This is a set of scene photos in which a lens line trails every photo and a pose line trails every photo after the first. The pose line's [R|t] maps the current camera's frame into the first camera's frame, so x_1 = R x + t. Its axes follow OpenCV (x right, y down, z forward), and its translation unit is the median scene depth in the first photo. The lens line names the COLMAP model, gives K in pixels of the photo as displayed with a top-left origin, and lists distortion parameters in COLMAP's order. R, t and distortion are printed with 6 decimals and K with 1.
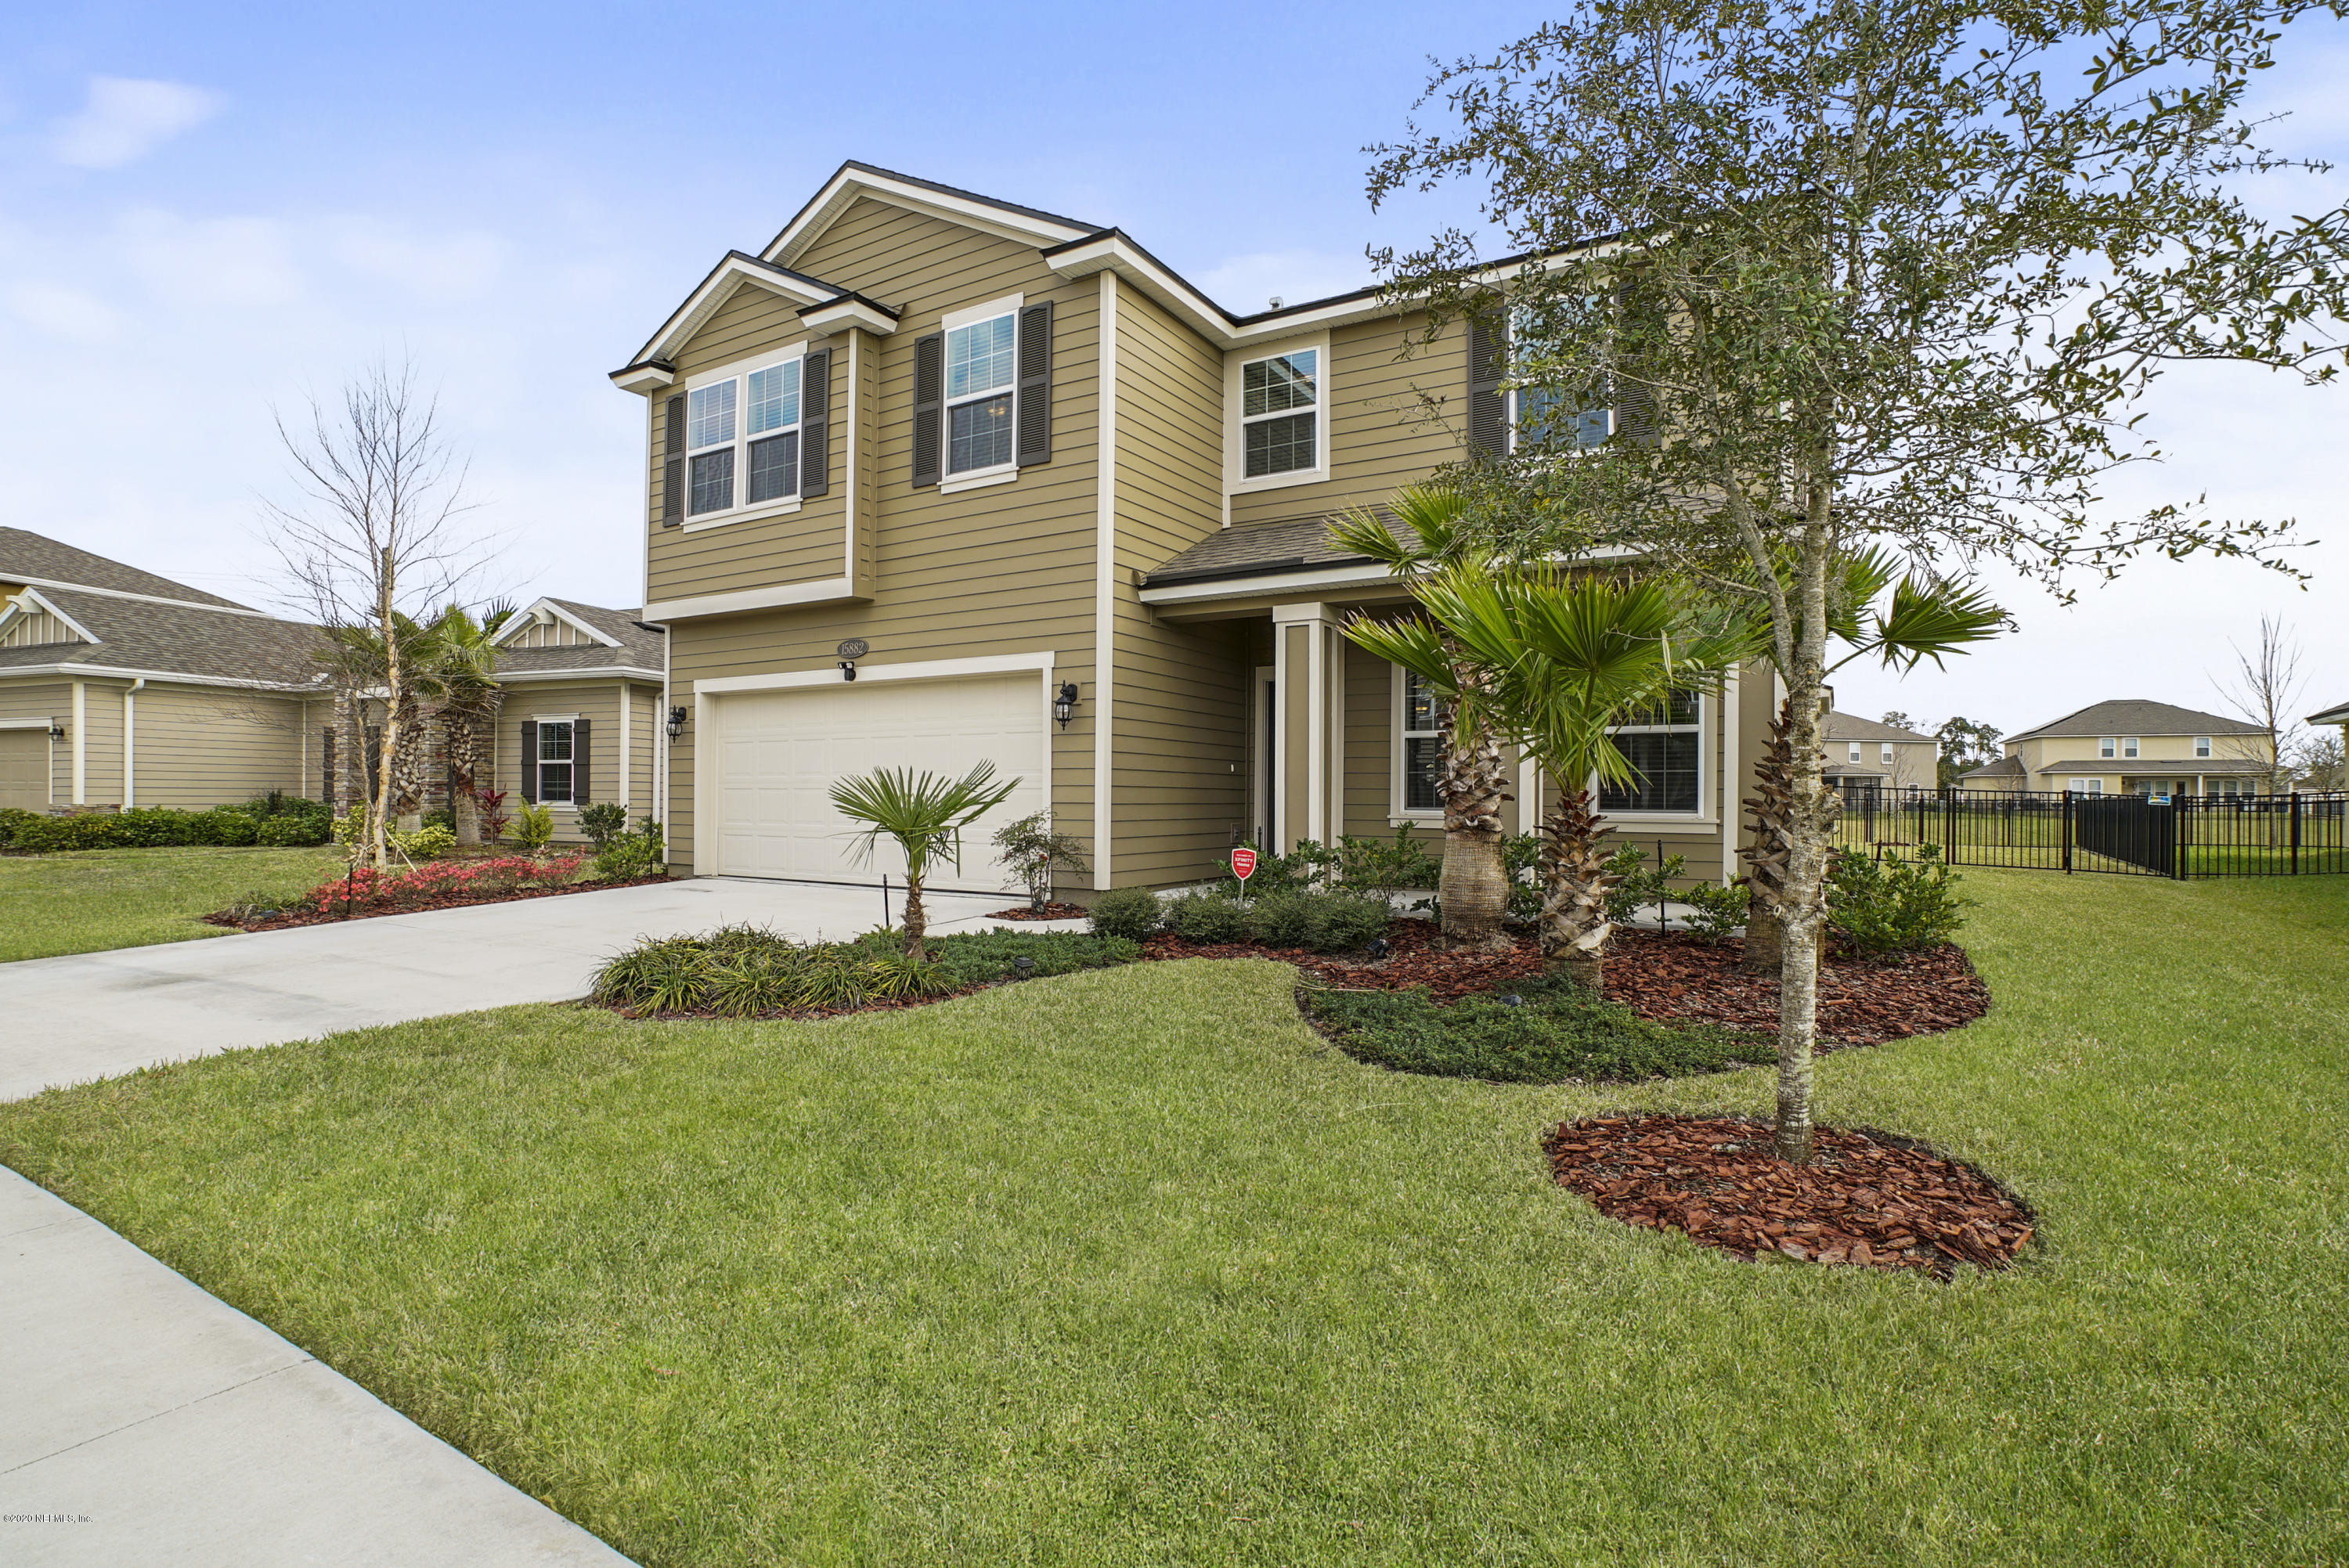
lens RADIAL K [[1119.9, 0, 1165.7], [0, 1119.9, 785.5], [0, 0, 1]] dist [-0.003667, -0.000173]
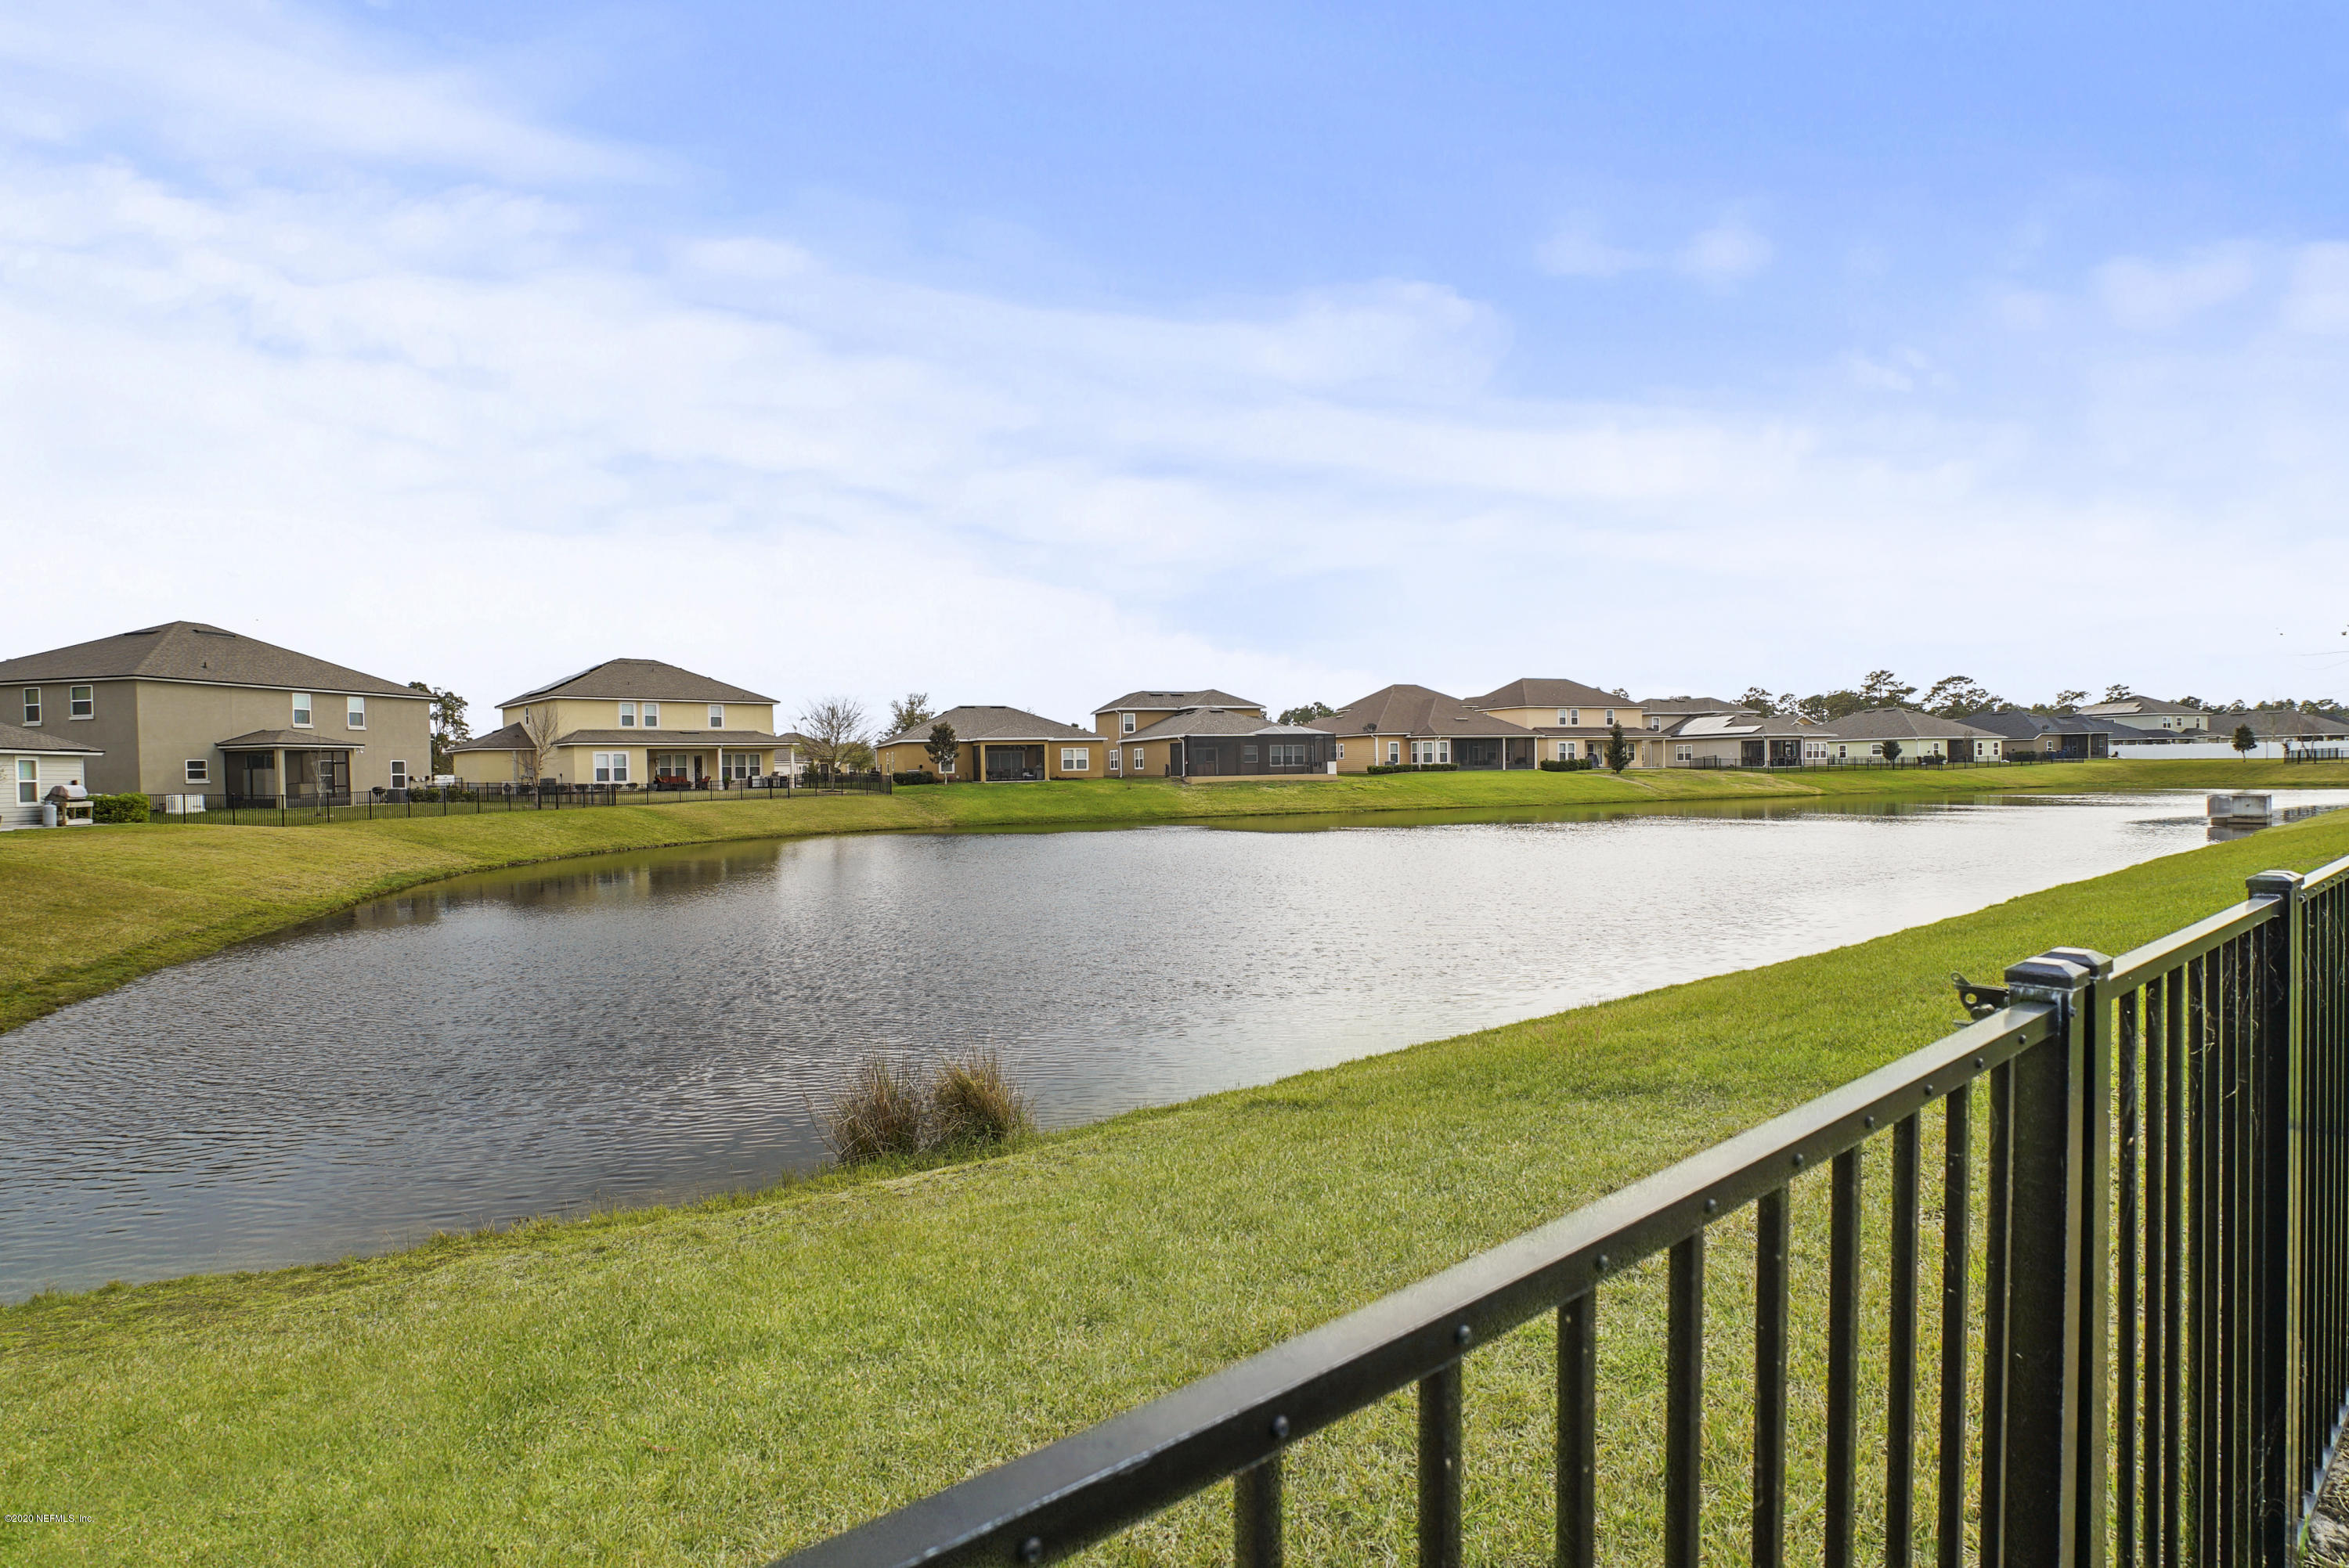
lens RADIAL K [[1119.9, 0, 1159.6], [0, 1119.9, 783.6], [0, 0, 1]] dist [-0.003667, -0.000173]
pose [[0.335537, -0.026416, 0.941657, 0.196402], [0.014223, 0.999635, 0.022975, 0.003546], [-0.941920, 0.005685, 0.335790, 0.352240]]
